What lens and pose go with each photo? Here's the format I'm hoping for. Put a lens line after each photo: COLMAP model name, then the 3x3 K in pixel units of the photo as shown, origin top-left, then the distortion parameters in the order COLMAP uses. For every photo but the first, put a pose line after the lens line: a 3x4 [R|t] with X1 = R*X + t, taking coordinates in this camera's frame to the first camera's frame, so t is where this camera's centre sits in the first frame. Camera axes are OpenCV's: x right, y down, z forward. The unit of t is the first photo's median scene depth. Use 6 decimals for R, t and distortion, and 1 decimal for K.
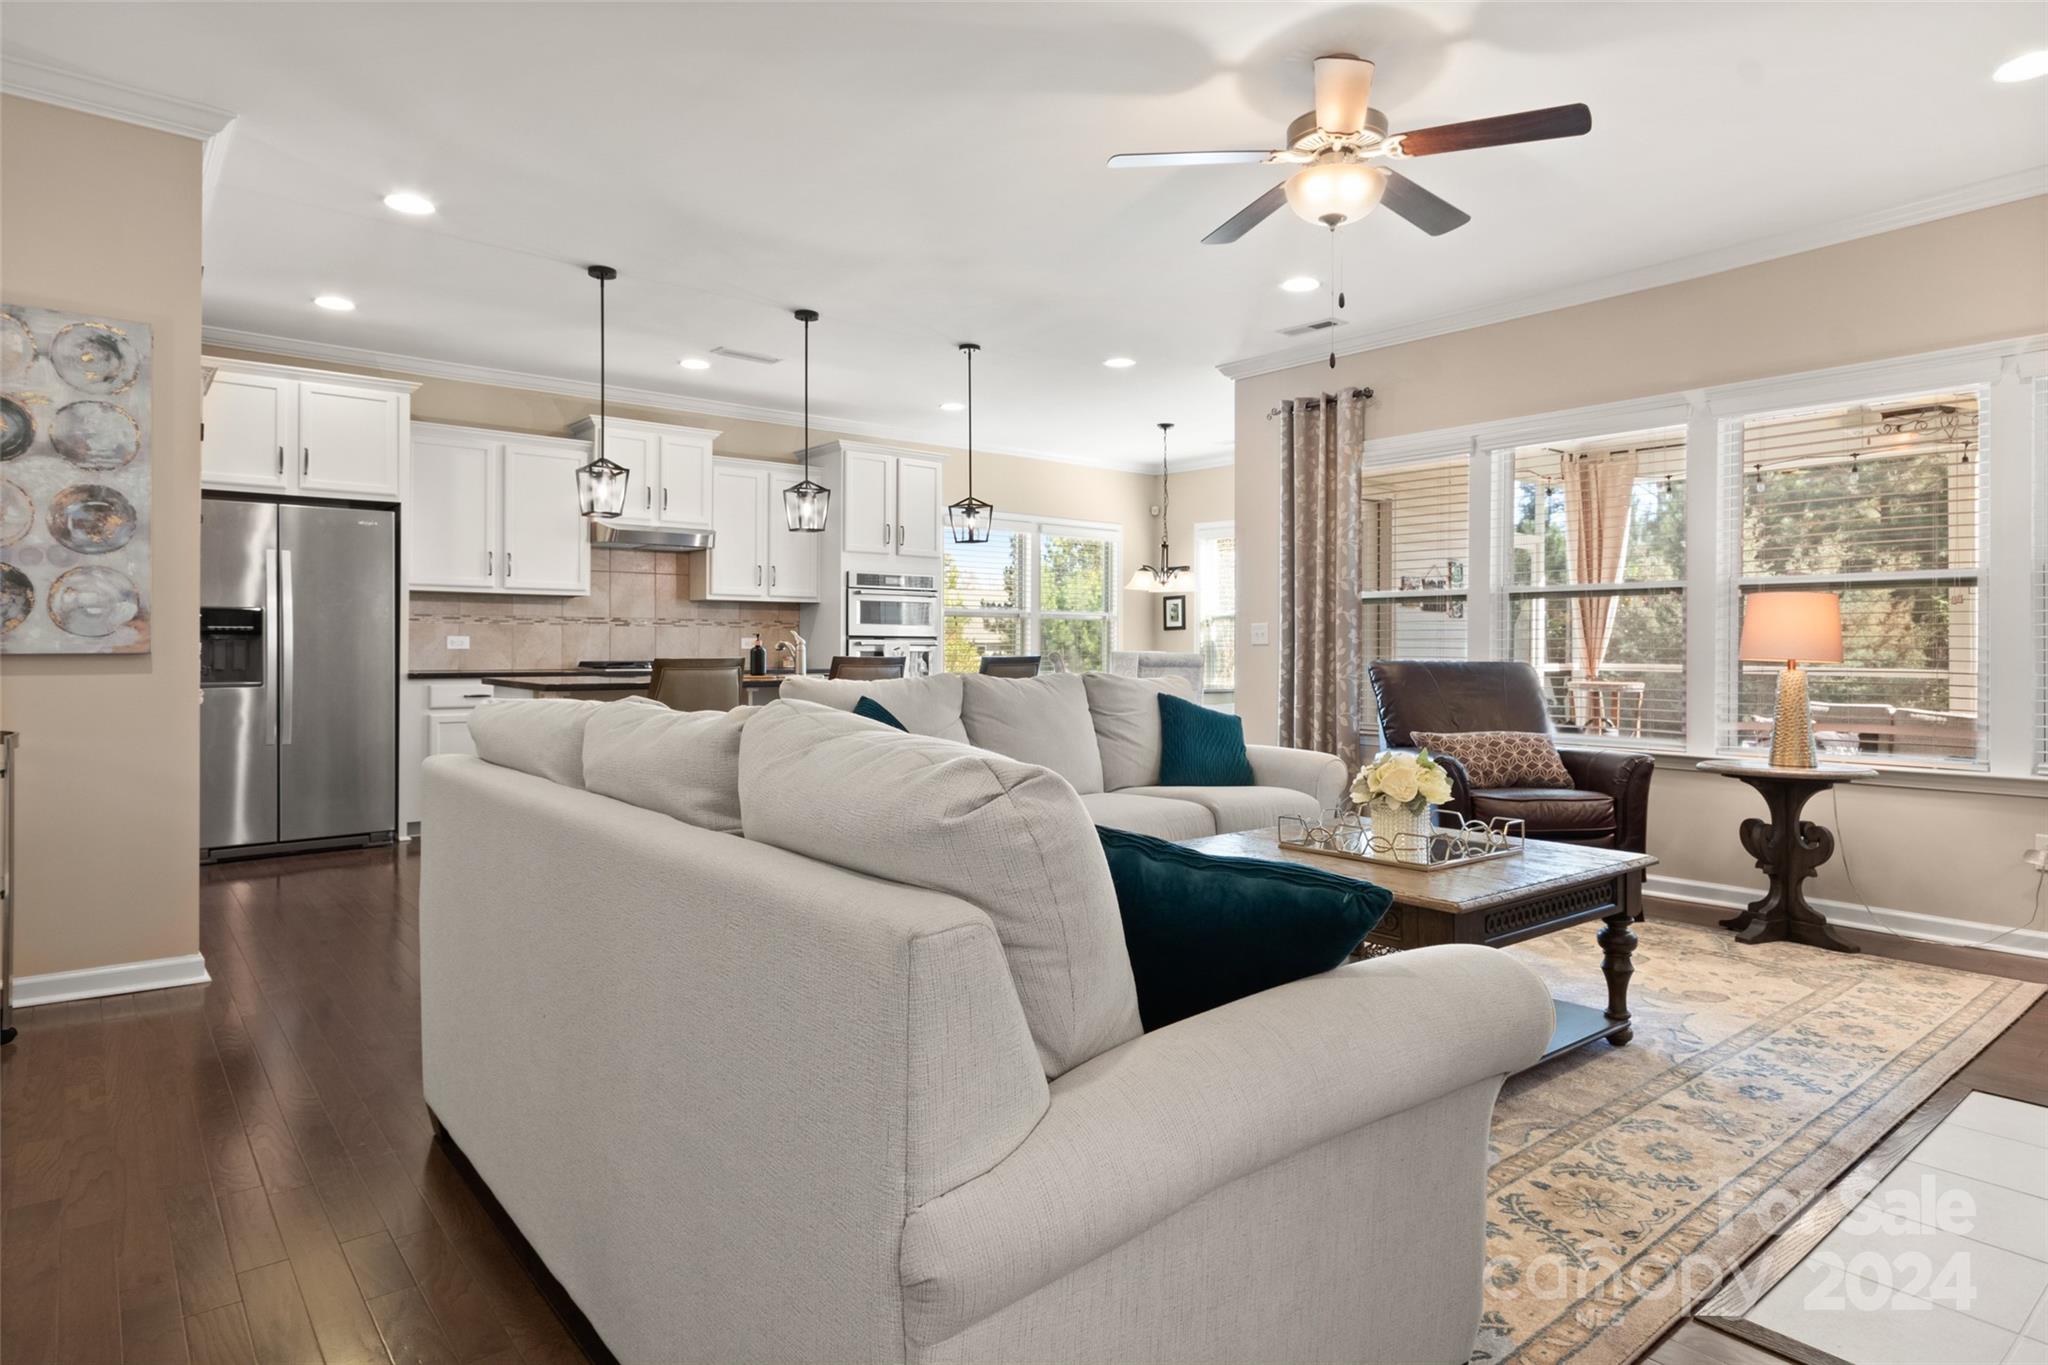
lens RADIAL K [[1171.3, 0, 1034.4], [0, 1171.3, 648.1], [0, 0, 1]] dist [0.001005, -0.000468]
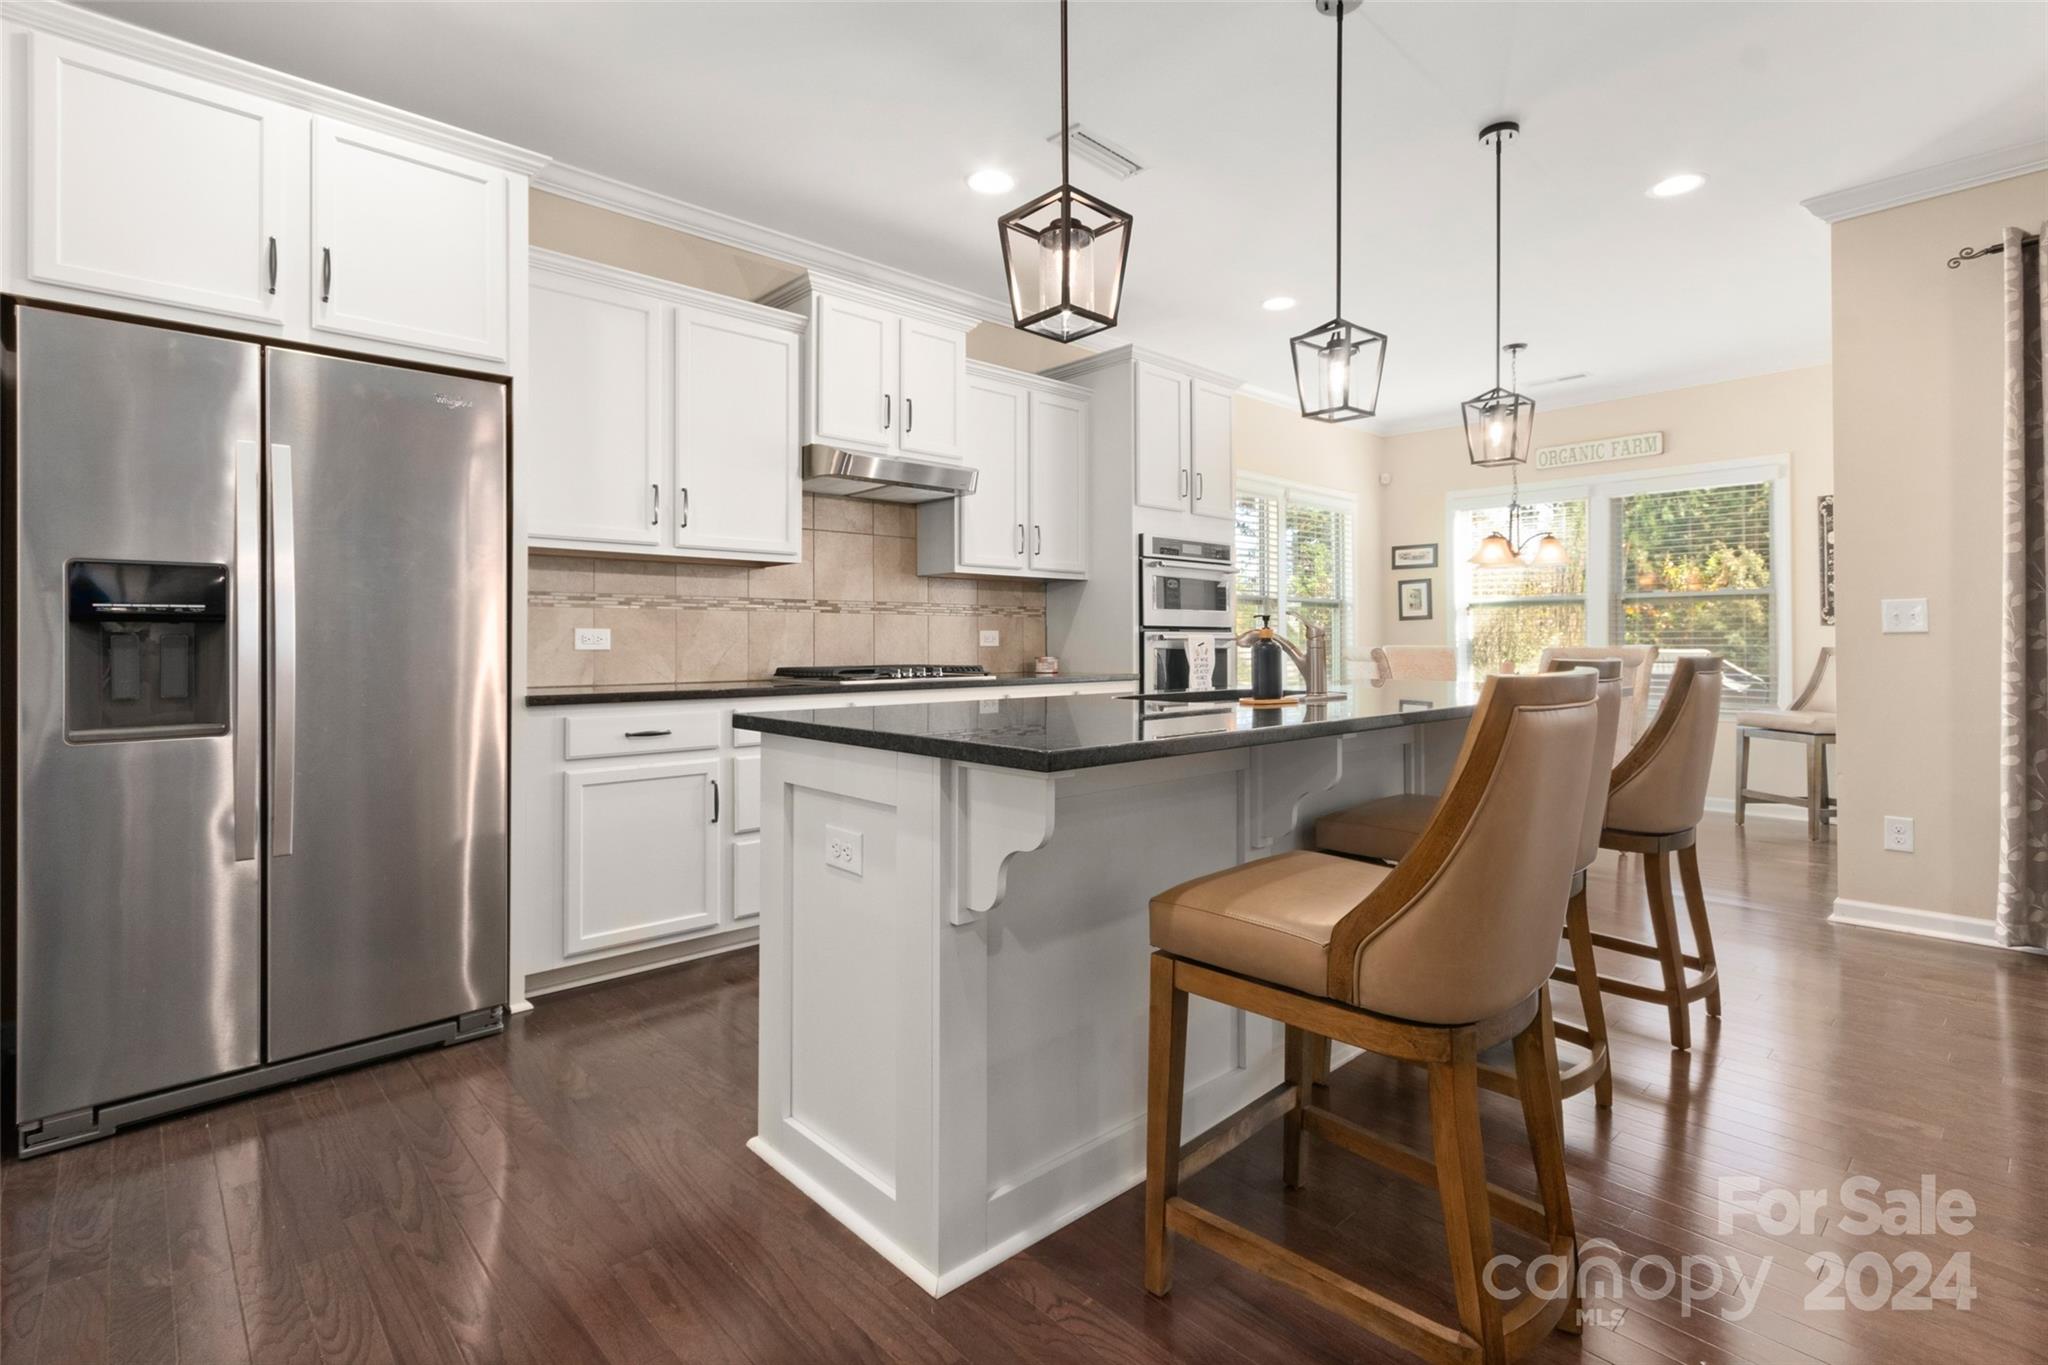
lens RADIAL K [[954.3, 0, 1009.7], [0, 954.3, 634.2], [0, 0, 1]] dist [0.008150, 0.002595]
pose [[0.998176, -0.006056, 0.060067, -0.287757], [0.006653, 0.999930, -0.009737, -0.000997], [-0.060004, 0.010119, 0.998147, 0.464763]]
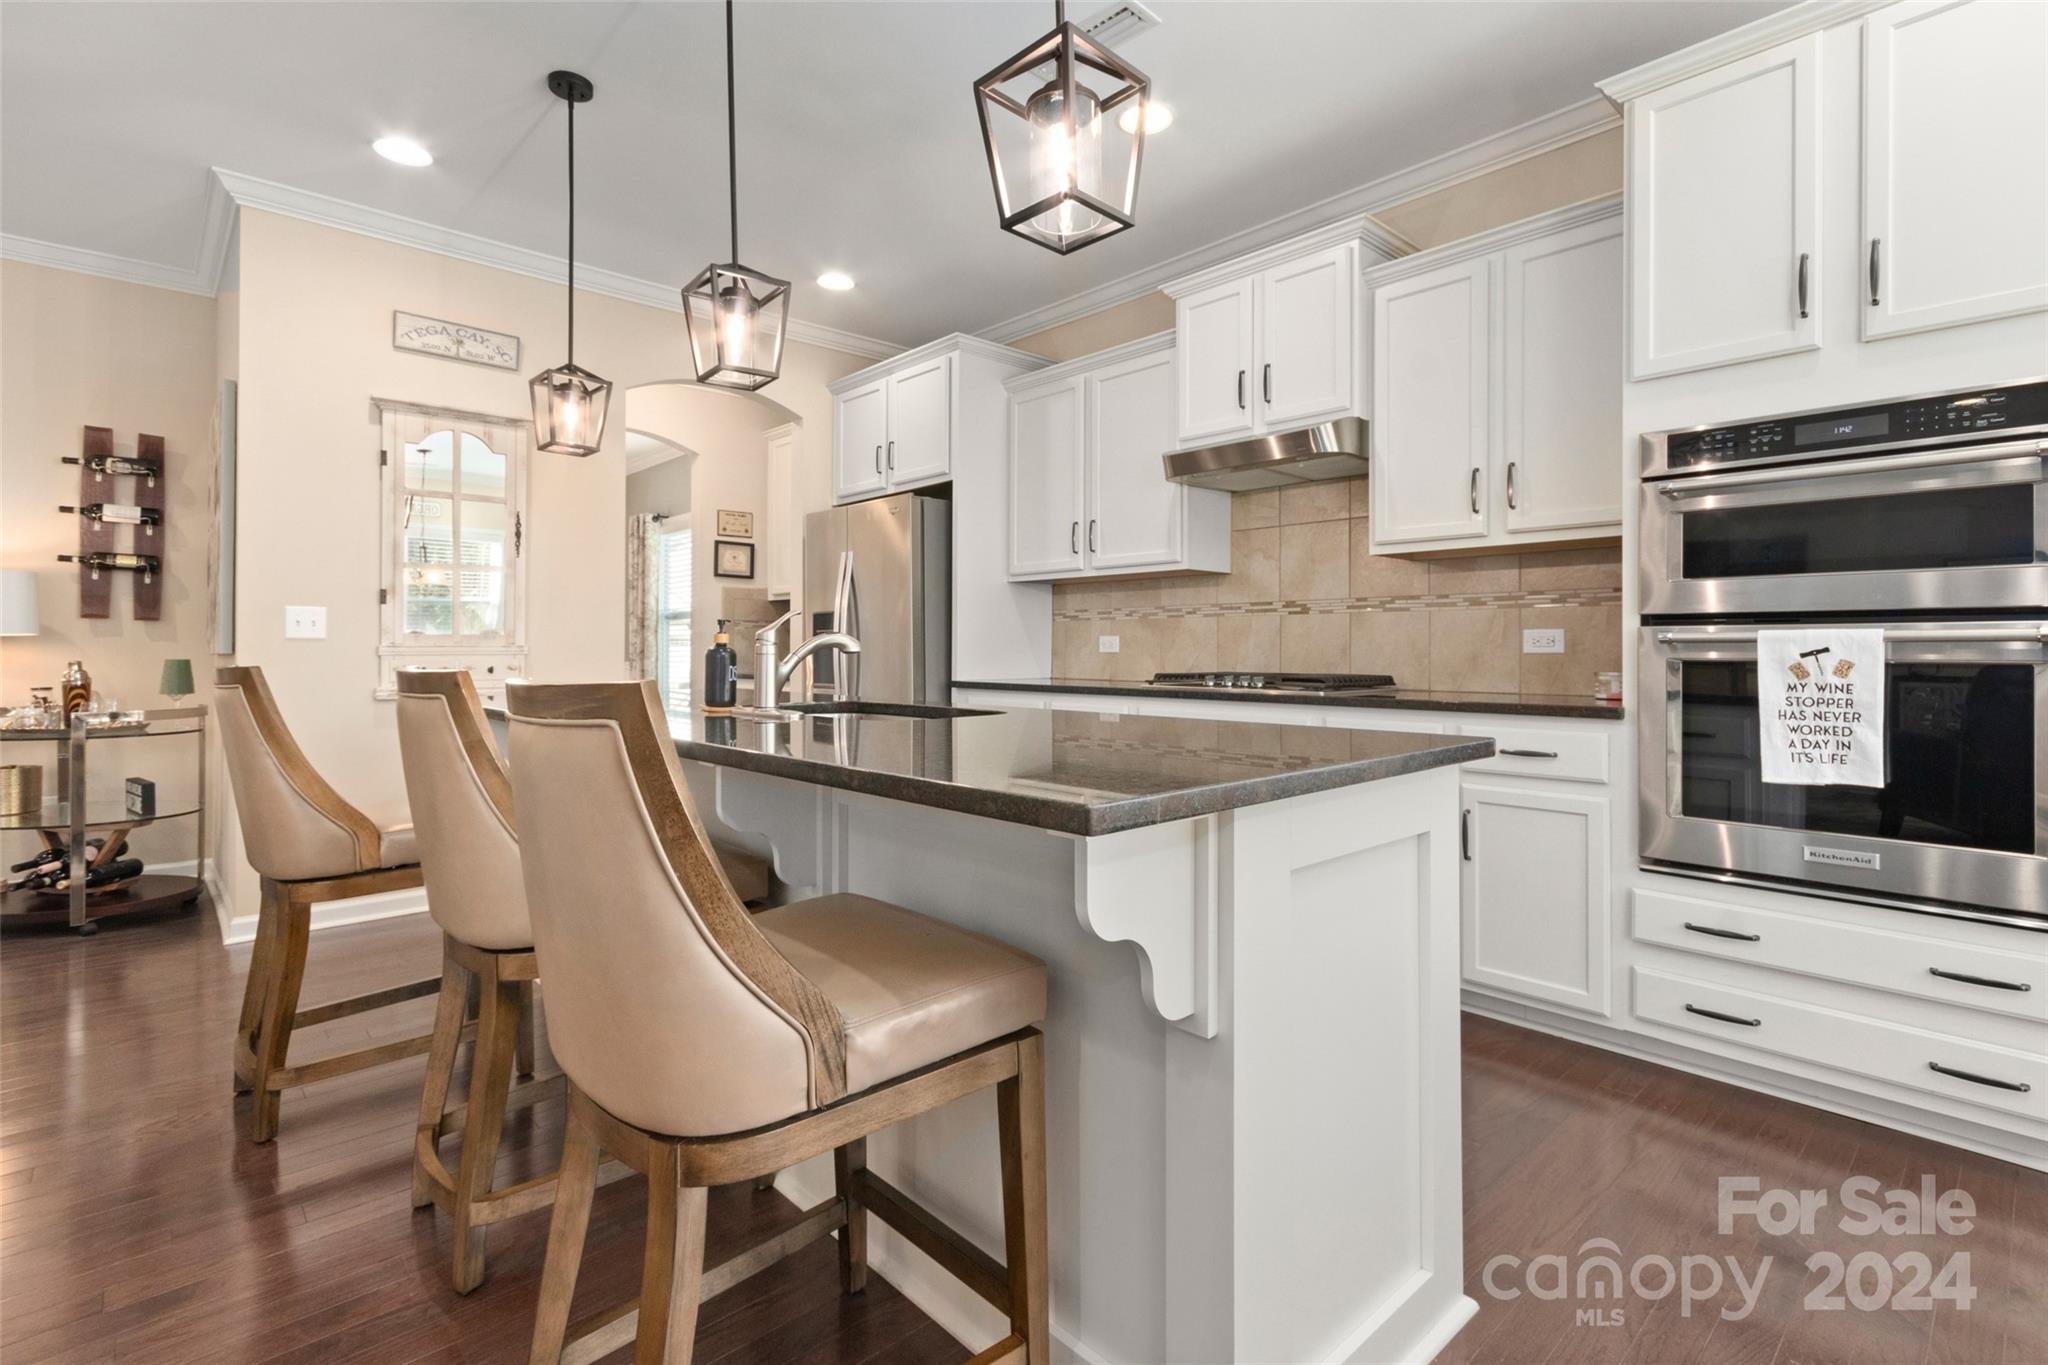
lens RADIAL K [[954.3, 0, 989.9], [0, 954.3, 644.5], [0, 0, 1]] dist [0.008150, 0.002595]
pose [[0.038934, -0.011918, -0.999171, 0.124876], [-0.006375, 0.999906, -0.012176, 0.003241], [0.999221, 0.006844, 0.038855, 0.839134]]
